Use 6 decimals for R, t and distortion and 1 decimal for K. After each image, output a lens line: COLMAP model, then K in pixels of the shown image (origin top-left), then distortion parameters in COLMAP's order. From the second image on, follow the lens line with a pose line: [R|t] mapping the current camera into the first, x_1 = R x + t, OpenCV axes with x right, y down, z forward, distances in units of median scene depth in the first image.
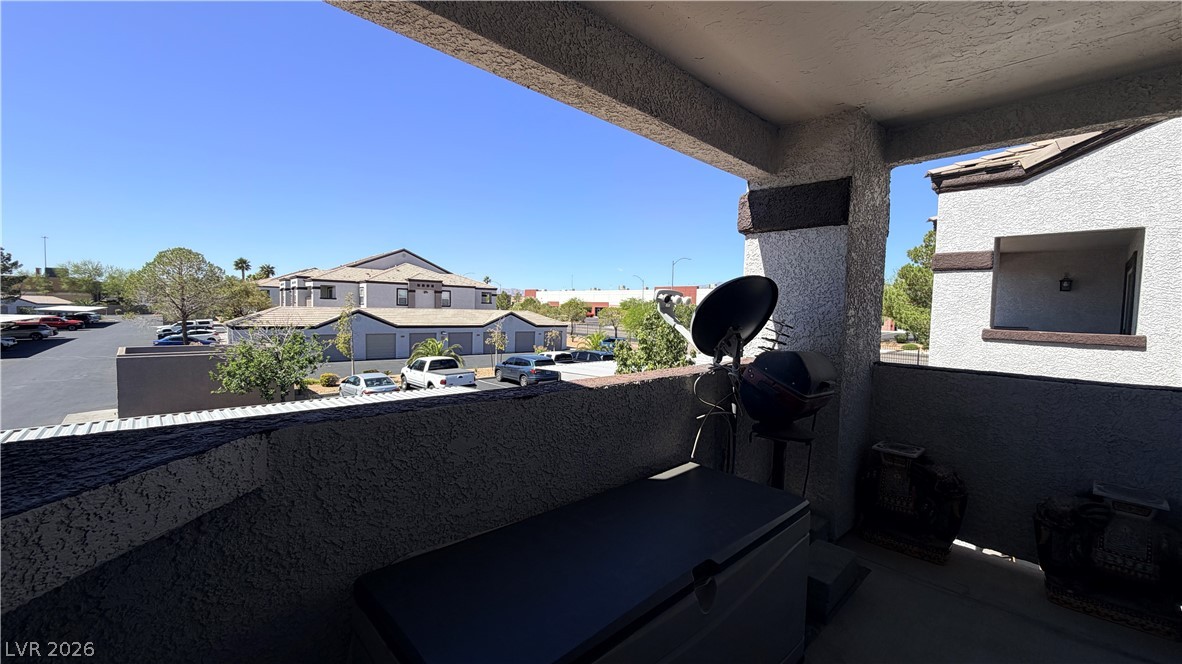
lens RADIAL K [[471.6, 0, 591.0], [0, 471.6, 332.0], [0, 0, 1]] dist [-0.000721, 0.000260]
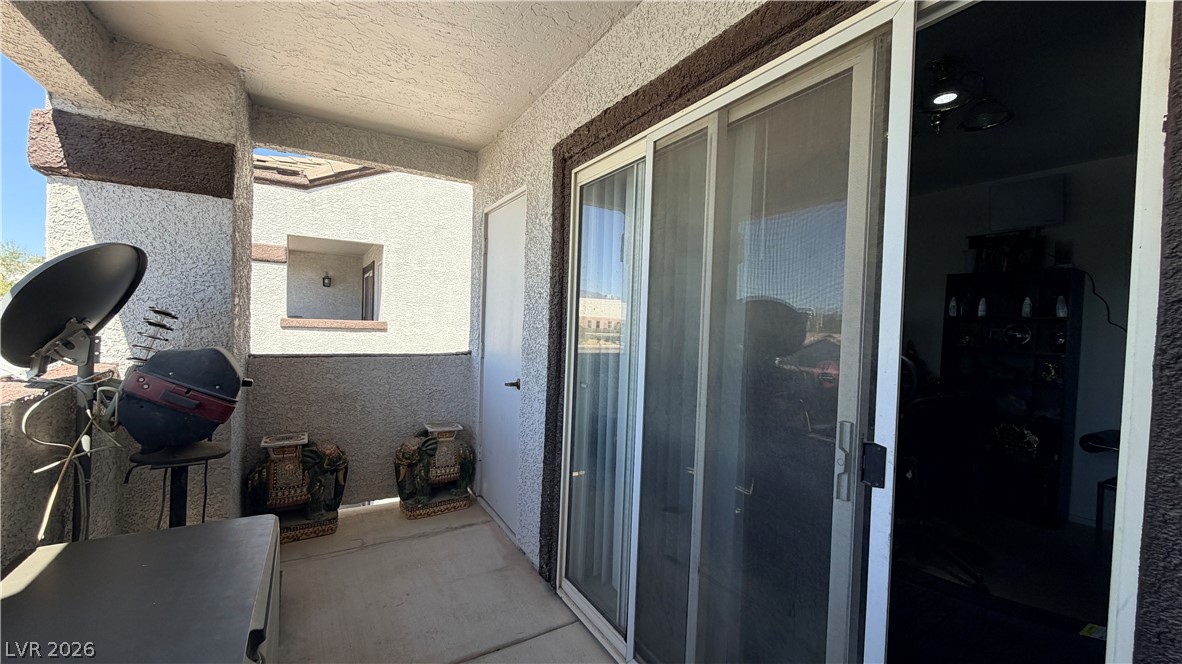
lens RADIAL K [[471.6, 0, 591.0], [0, 471.6, 332.0], [0, 0, 1]] dist [-0.000721, 0.000260]
pose [[0.220210, -0.041525, 0.974568, -0.067755], [0.020000, 0.999076, 0.038050, -0.001036], [-0.975247, 0.011113, 0.220837, 0.065257]]
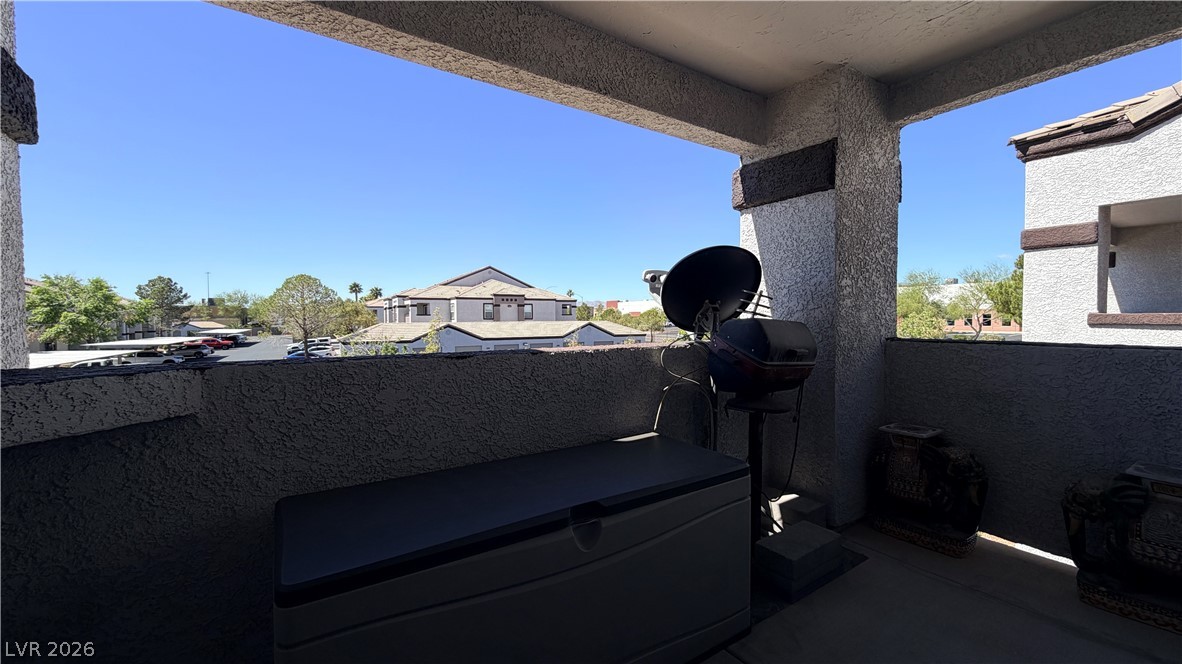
lens RADIAL K [[471.6, 0, 591.0], [0, 471.6, 332.0], [0, 0, 1]] dist [-0.000721, 0.000260]
pose [[0.983979, -0.026216, -0.176347, 0.089144], [0.022093, 0.999436, -0.025306, 0.028980], [0.176911, 0.021005, 0.984003, -0.003717]]
